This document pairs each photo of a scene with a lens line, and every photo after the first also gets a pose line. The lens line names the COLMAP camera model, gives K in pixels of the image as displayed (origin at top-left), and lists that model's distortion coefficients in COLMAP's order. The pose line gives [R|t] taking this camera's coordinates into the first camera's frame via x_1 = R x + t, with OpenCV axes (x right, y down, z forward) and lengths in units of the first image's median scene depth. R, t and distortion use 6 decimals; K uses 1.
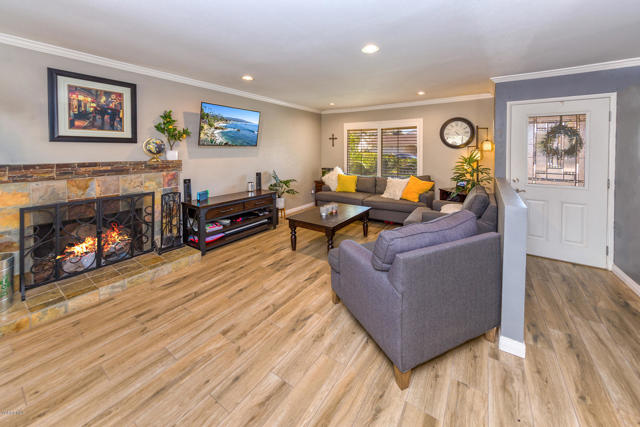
lens RADIAL K [[249.9, 0, 296.3], [0, 249.9, 154.5], [0, 0, 1]] dist [0.000655, -0.000024]
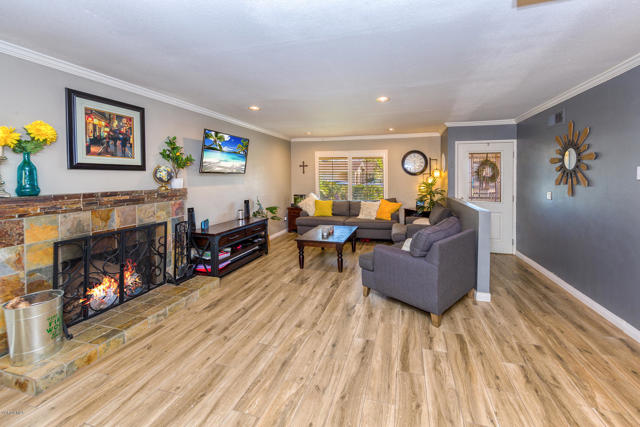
lens RADIAL K [[255.9, 0, 330.3], [0, 255.9, 182.5], [0, 0, 1]] dist [-0.000078, -0.000028]
pose [[0.950905, -0.010507, 0.309305, -0.279236], [0.009433, 0.999943, 0.004967, 0.000045], [-0.309340, -0.001806, 0.950950, -0.131344]]
